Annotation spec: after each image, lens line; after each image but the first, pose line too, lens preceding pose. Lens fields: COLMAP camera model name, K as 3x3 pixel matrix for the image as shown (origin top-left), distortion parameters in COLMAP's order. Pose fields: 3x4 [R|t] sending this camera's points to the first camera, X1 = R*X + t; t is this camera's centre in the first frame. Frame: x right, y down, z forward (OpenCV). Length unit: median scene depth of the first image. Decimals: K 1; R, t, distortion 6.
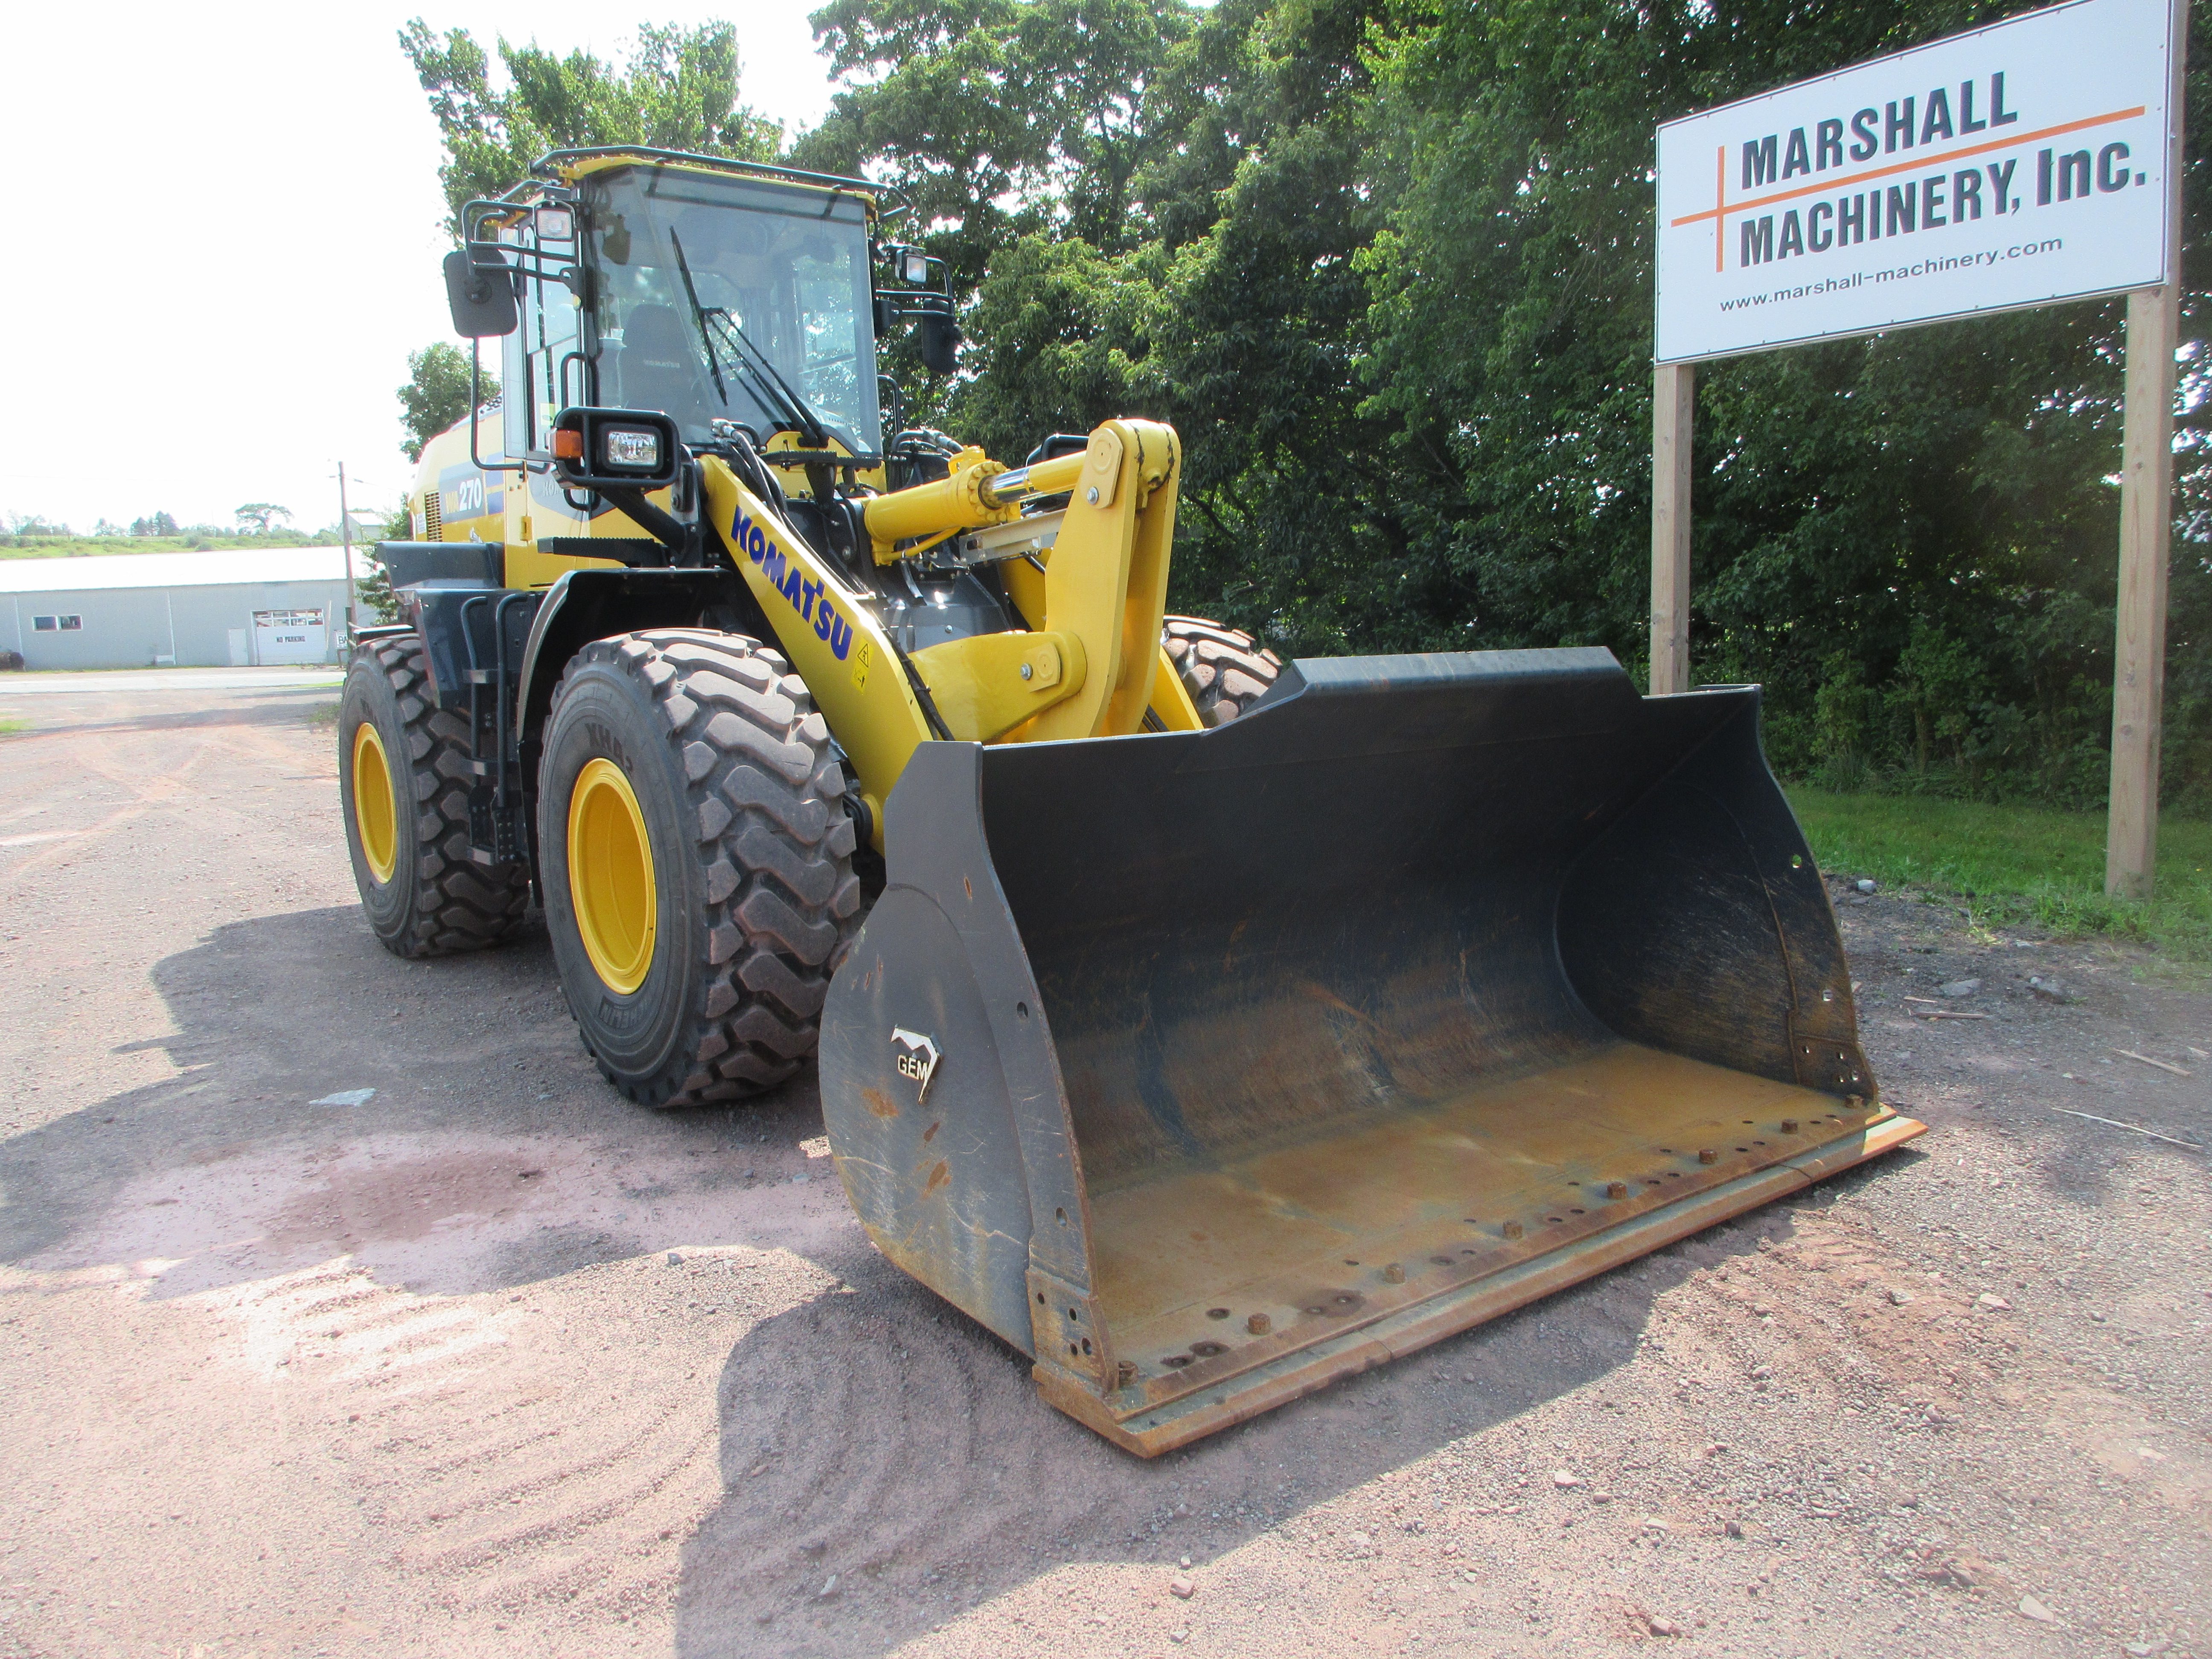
lens RADIAL K [[1634.3, 0, 1103.0], [0, 1634.3, 818.2], [0, 0, 1]] dist [-0.007056, 0.005964]
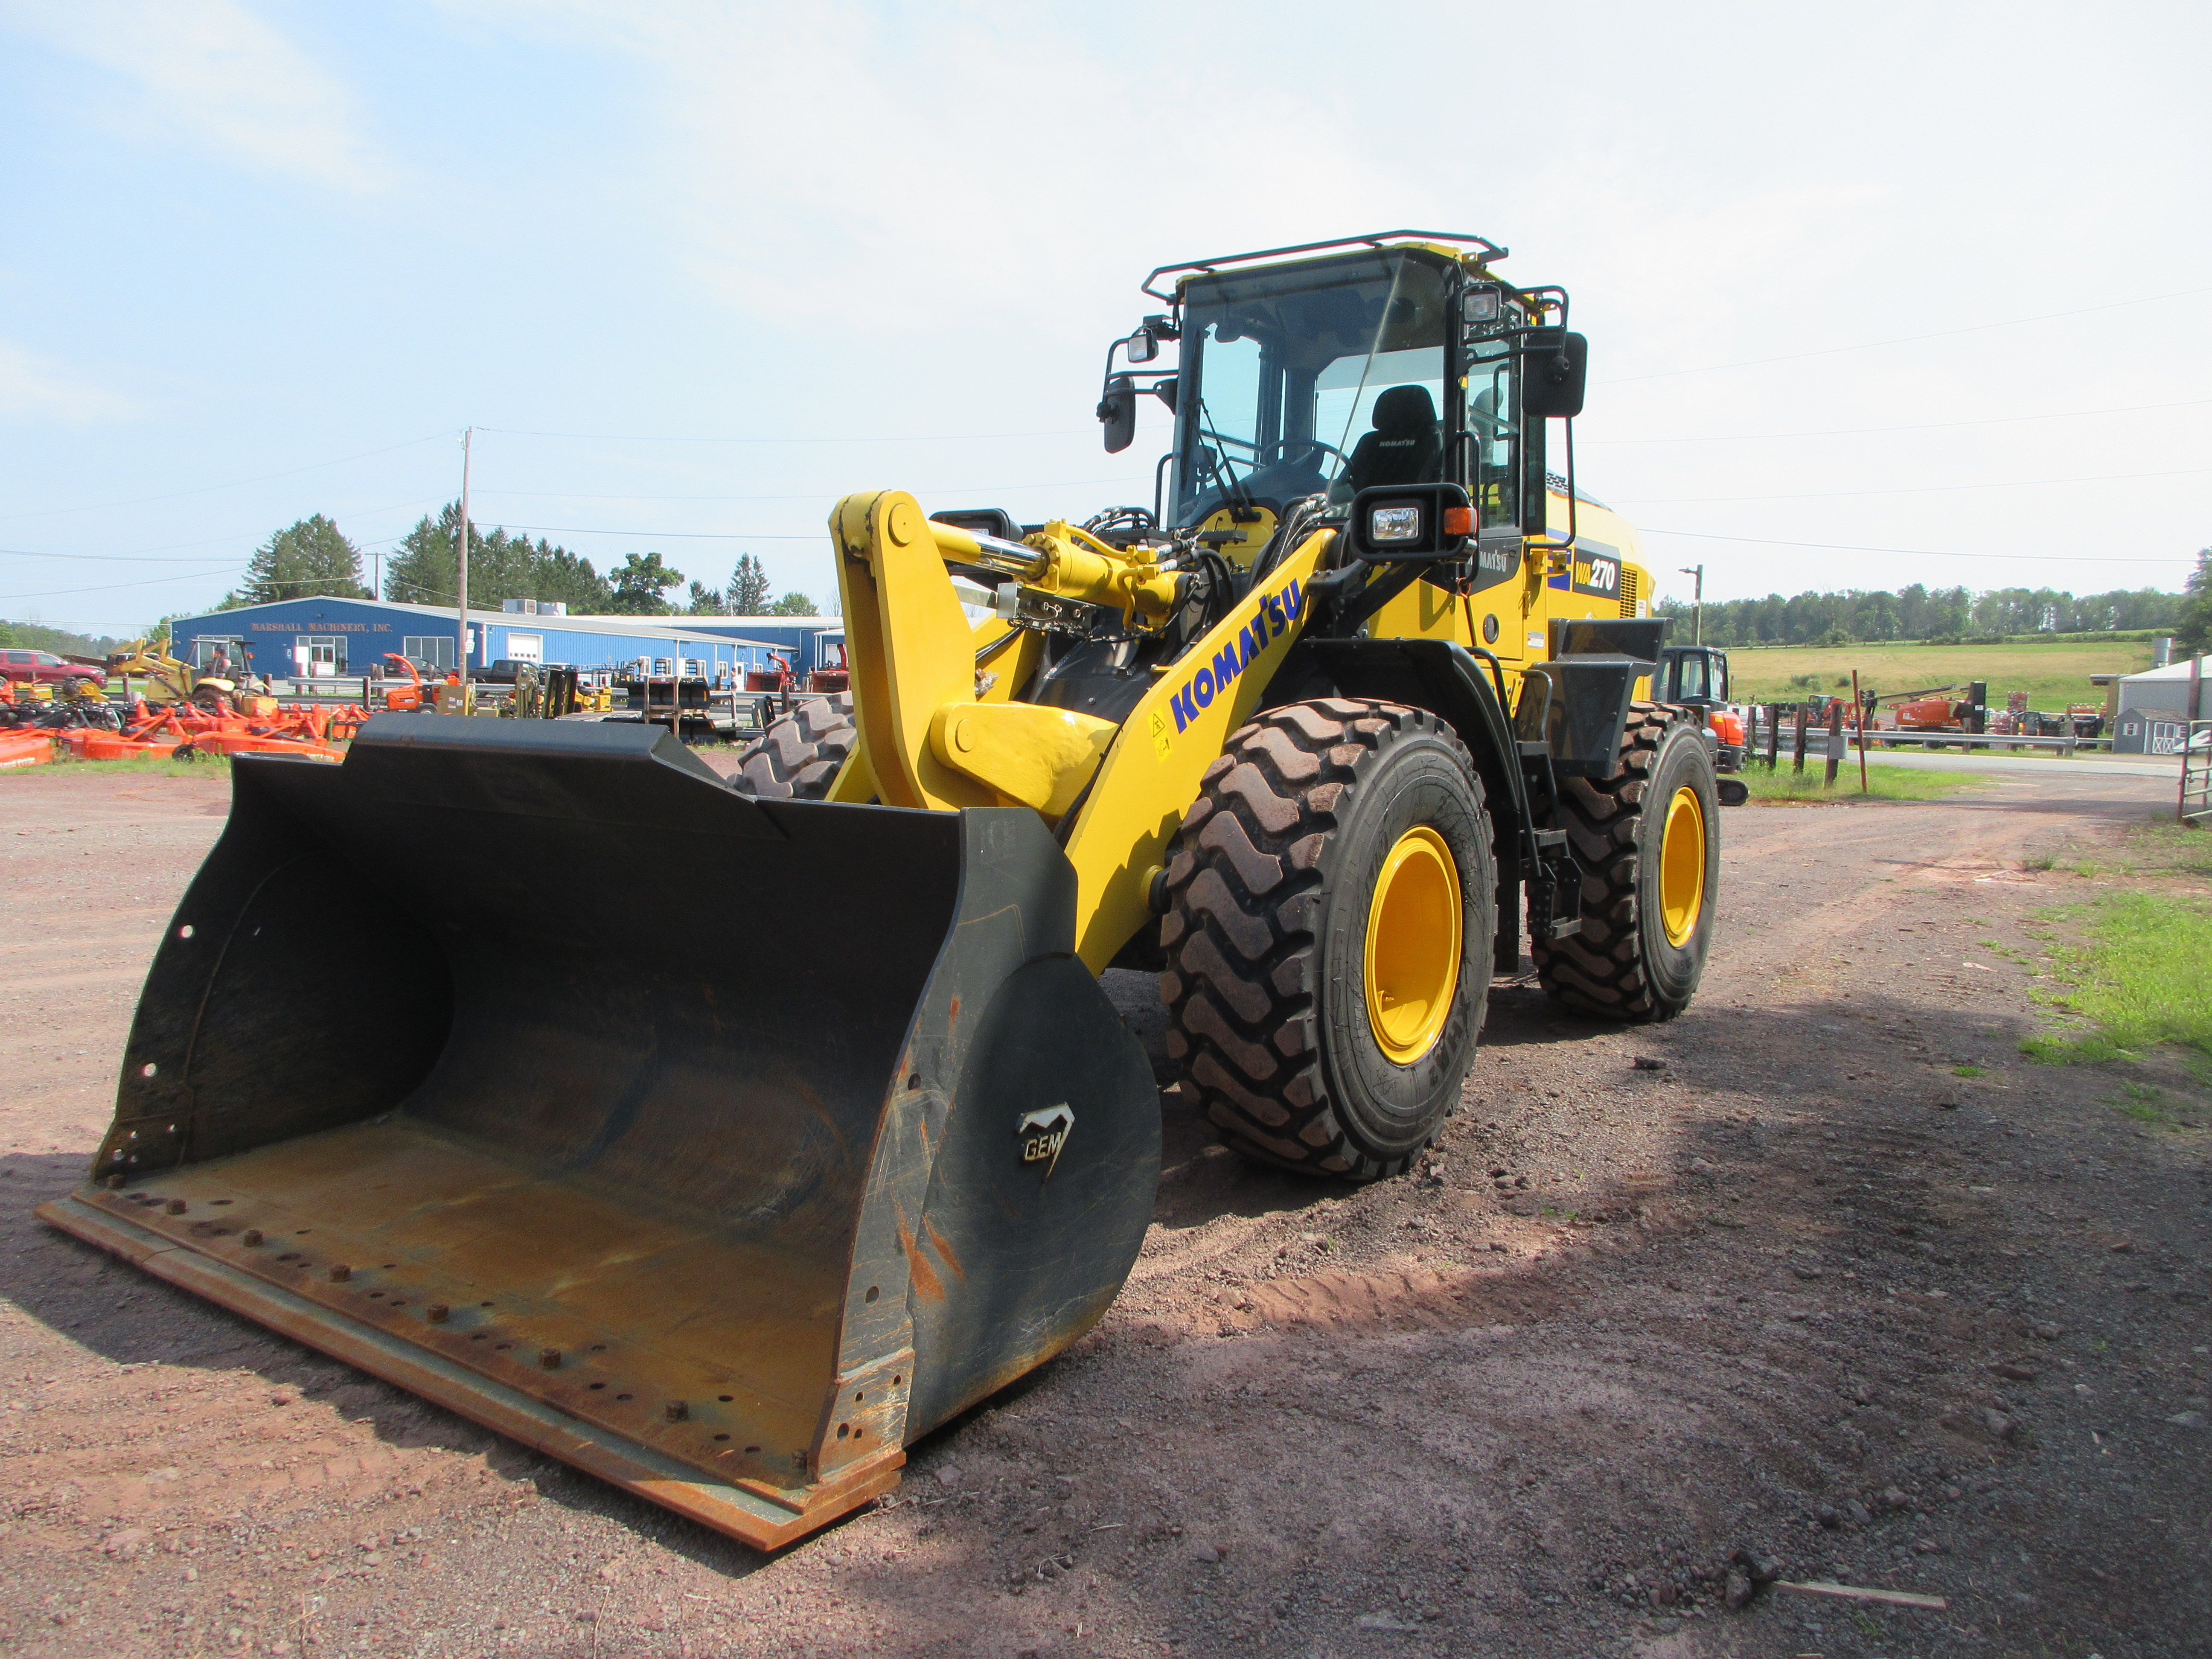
lens RADIAL K [[1634.3, 0, 1103.0], [0, 1634.3, 818.2], [0, 0, 1]] dist [-0.007056, 0.005964]
pose [[0.308445, 0.102683, -0.945684, 1.232953], [-0.151460, 0.986775, 0.057745, -0.148876], [0.939107, 0.125422, 0.319918, 1.002291]]
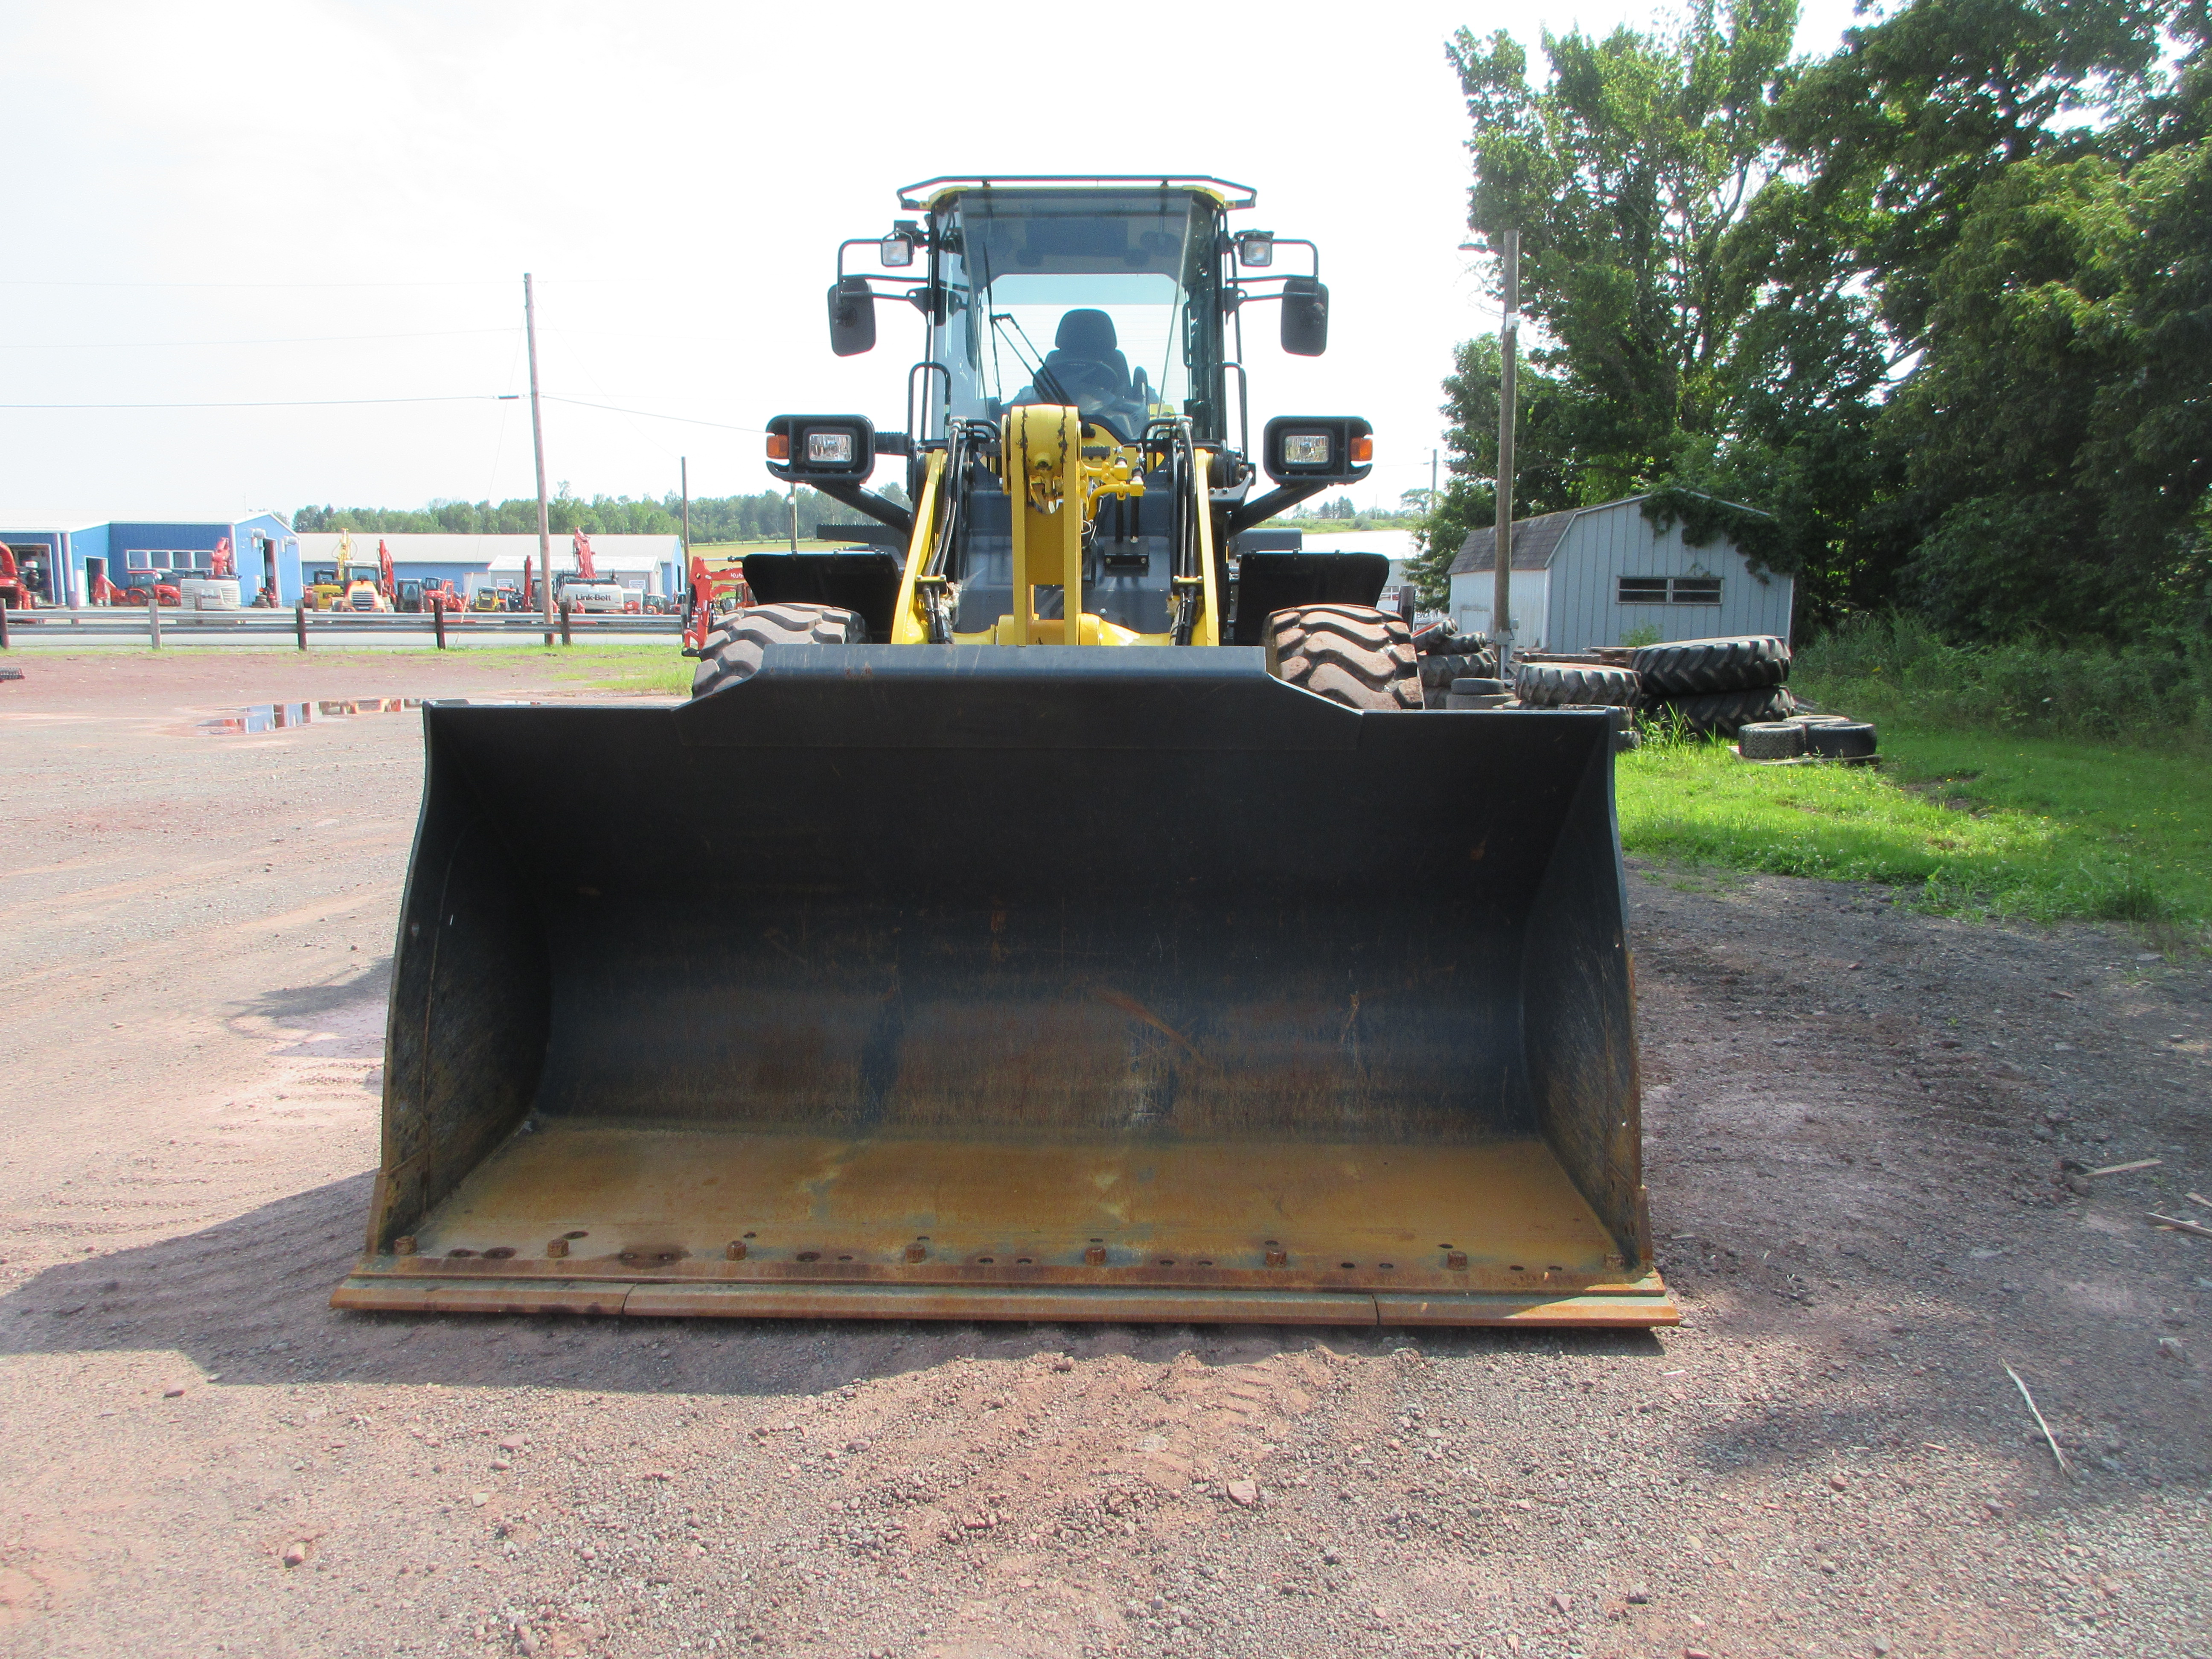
lens RADIAL K [[1634.3, 0, 1103.0], [0, 1634.3, 818.2], [0, 0, 1]] dist [-0.007056, 0.005964]
pose [[0.786470, 0.106074, -0.608451, 0.819240], [-0.099157, 0.994048, 0.045130, -0.049300], [0.609617, 0.024839, 0.792307, 0.282846]]
